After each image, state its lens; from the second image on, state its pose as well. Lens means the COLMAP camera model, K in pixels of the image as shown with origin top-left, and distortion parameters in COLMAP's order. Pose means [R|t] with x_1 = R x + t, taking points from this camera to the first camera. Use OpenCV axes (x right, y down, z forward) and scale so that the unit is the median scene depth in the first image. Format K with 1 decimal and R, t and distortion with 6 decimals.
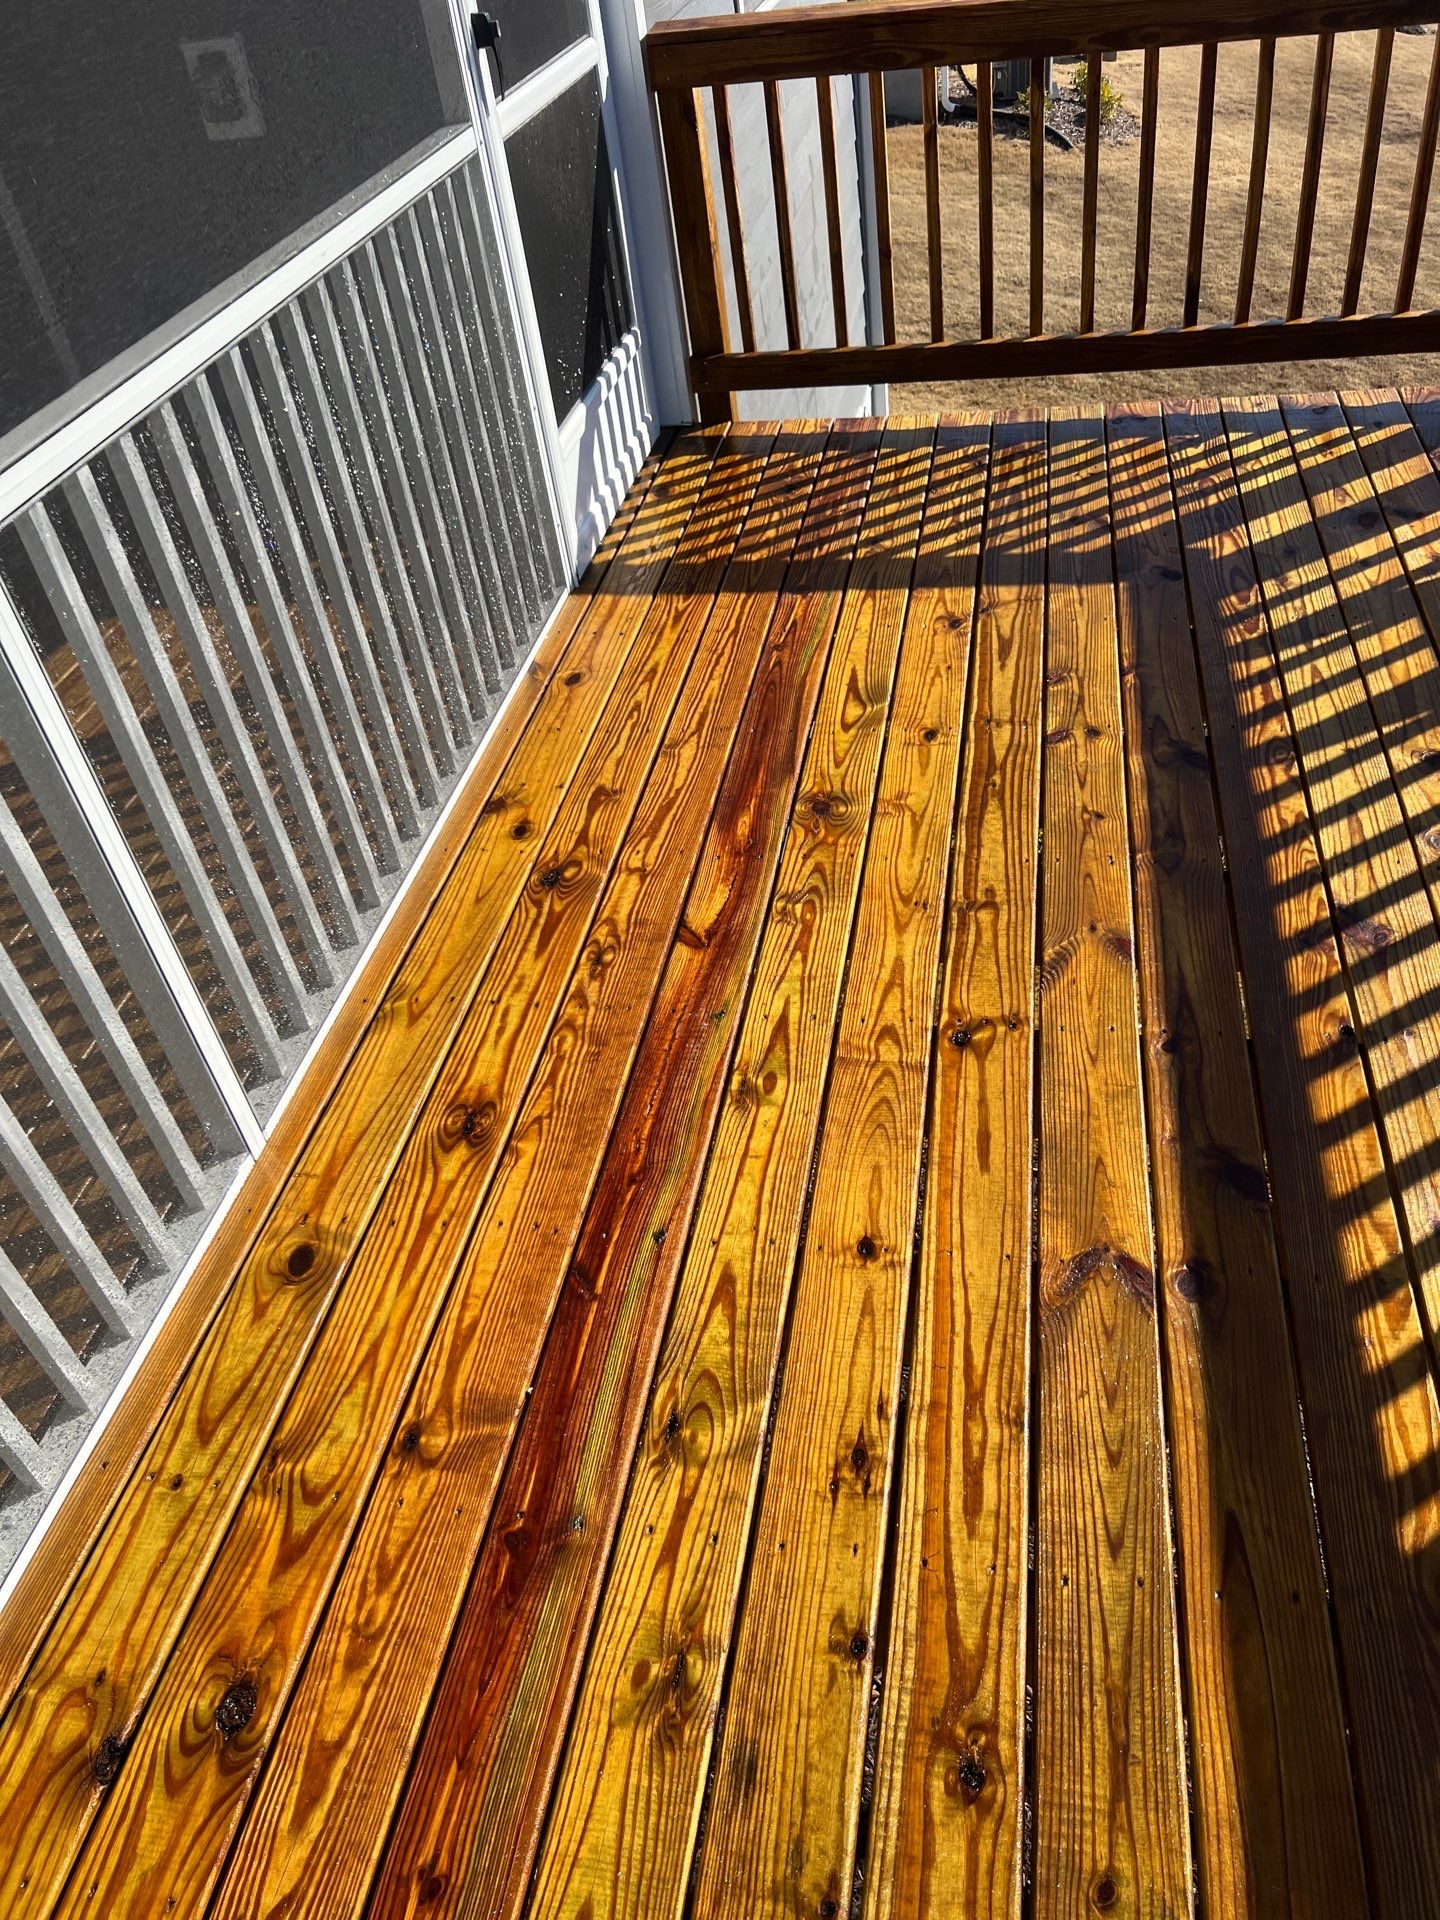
lens RADIAL K [[1454.3, 0, 742.5], [0, 1454.3, 984.3], [0, 0, 1]] dist [0.070180, -0.079900]
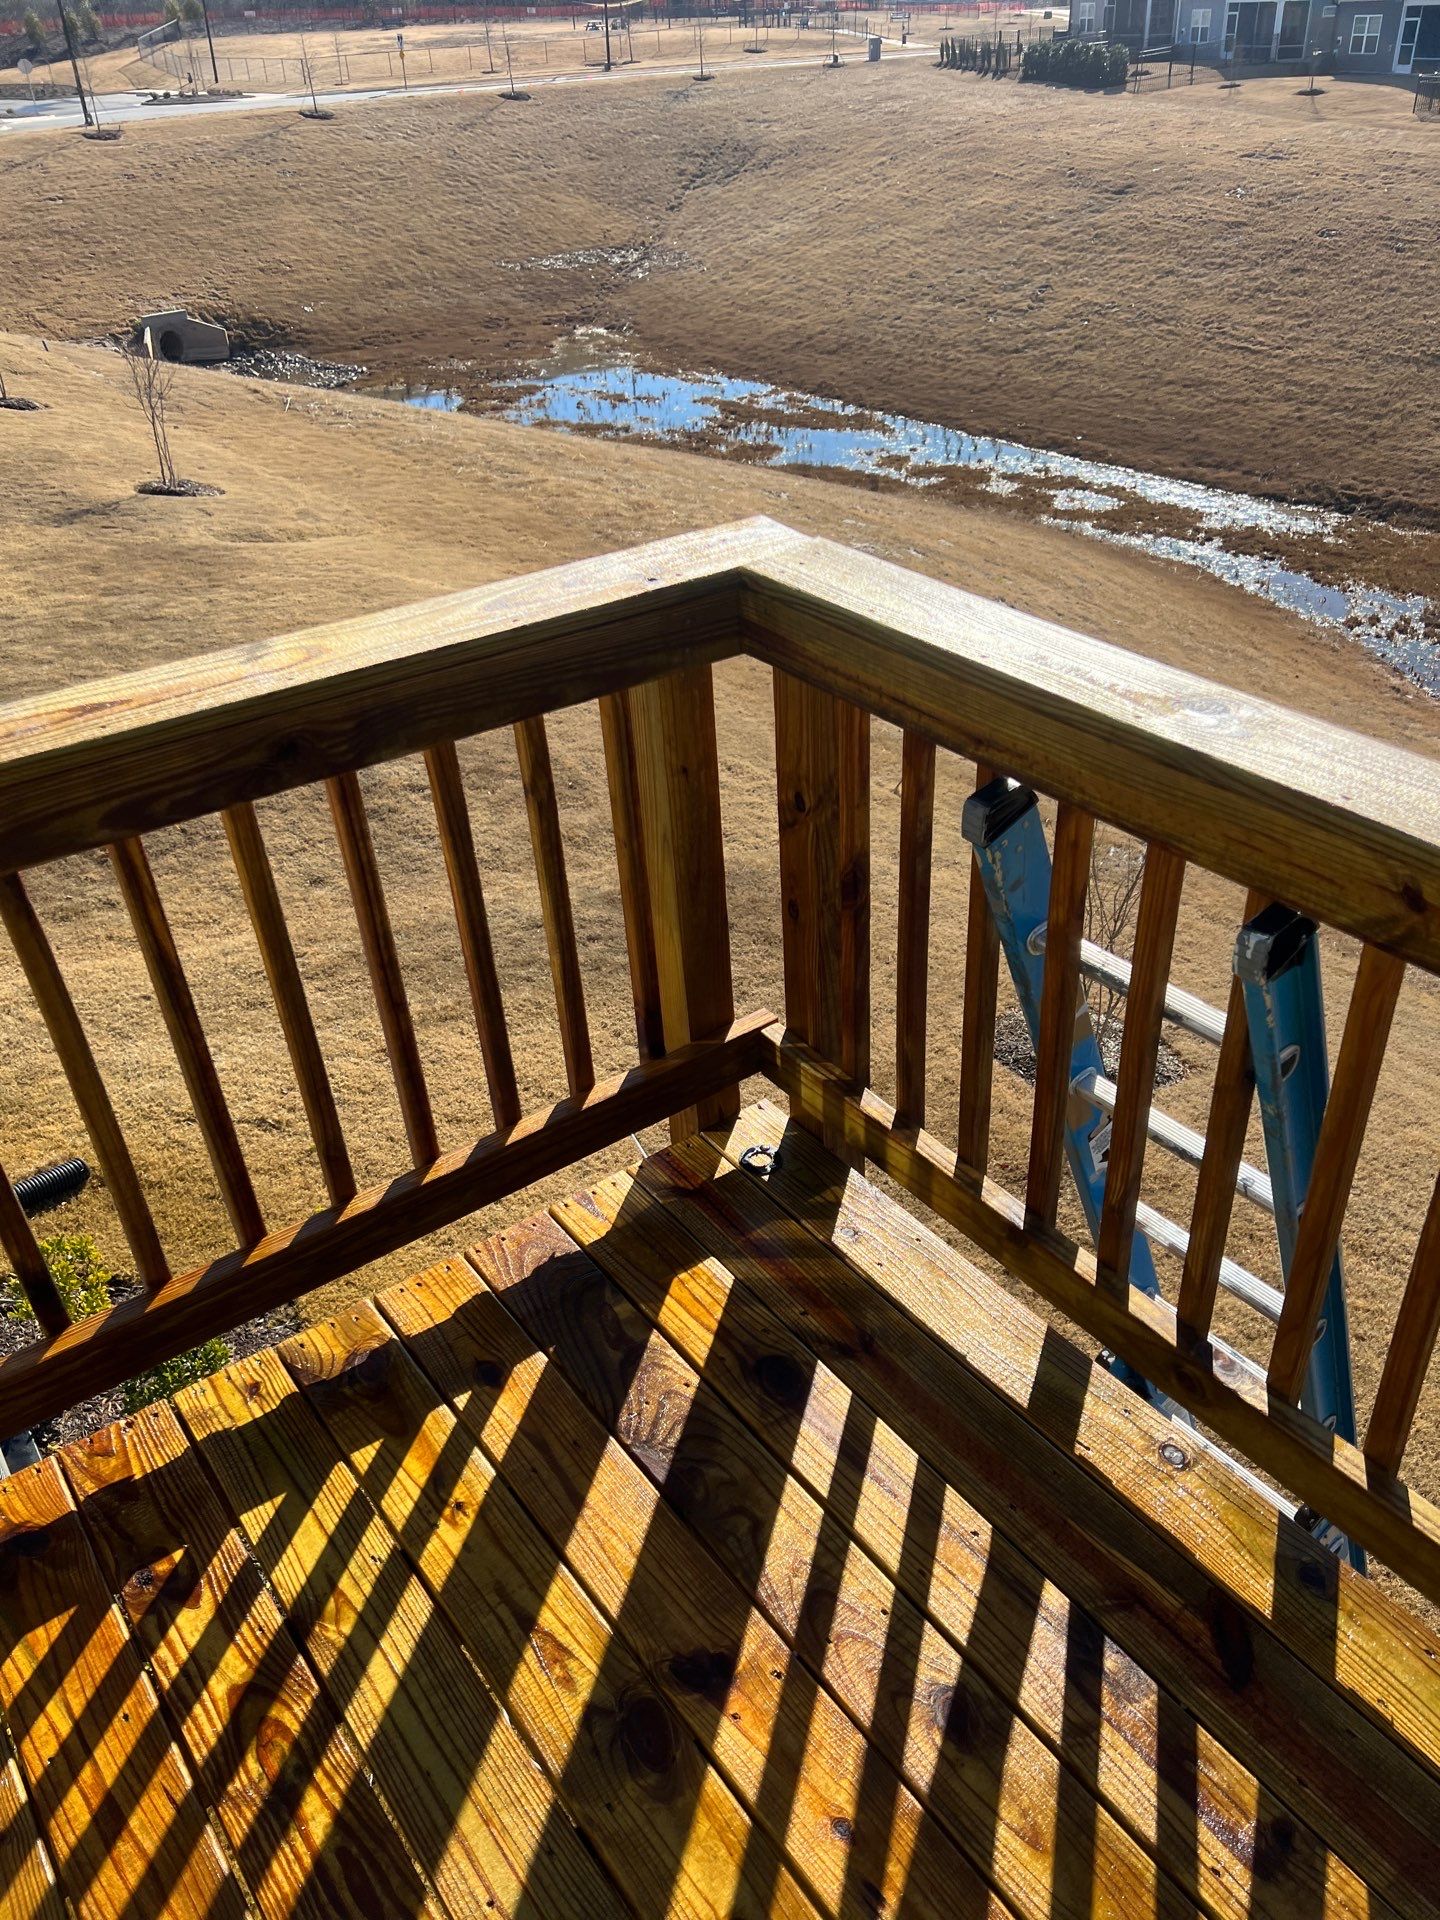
lens RADIAL K [[1463.9, 0, 776.6], [0, 1463.9, 995.4], [0, 0, 1]] dist [0.067004, -0.069836]
pose [[0.688653, -0.334173, 0.643495, 0.285593], [0.442636, 0.896665, -0.008051, -0.663265], [-0.574309, 0.290378, 0.765408, 0.687740]]
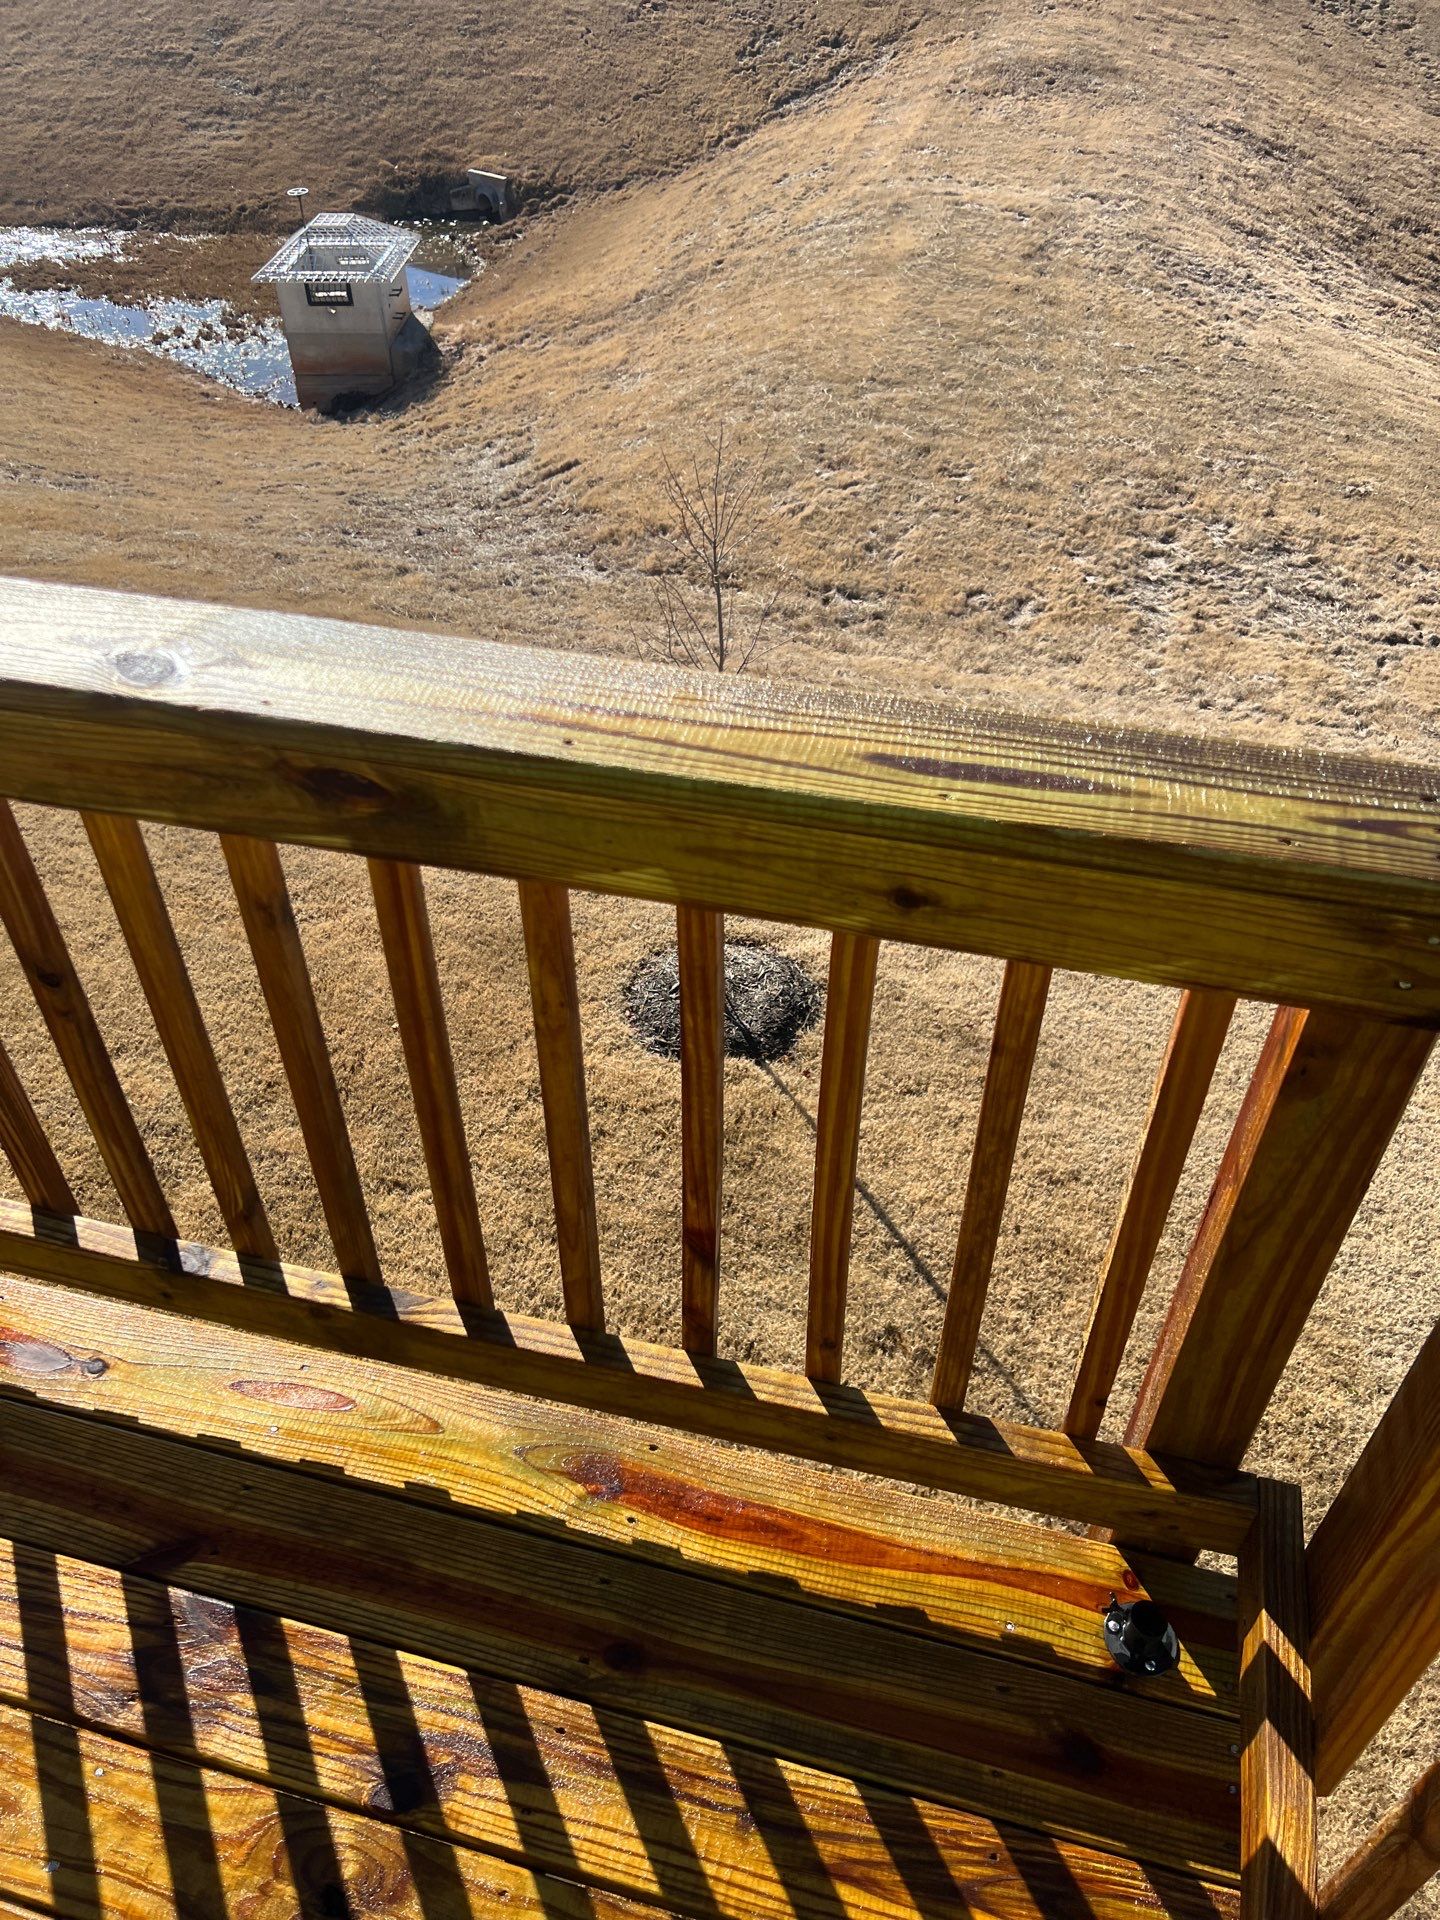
lens RADIAL K [[1454.3, 0, 701.9], [0, 1454.3, 933.3], [0, 0, 1]] dist [0.070180, -0.079900]
pose [[0.107239, -0.584626, 0.804184, 0.236541], [0.653836, 0.650809, 0.385935, 0.085884], [-0.748998, 0.484418, 0.452042, -0.164528]]
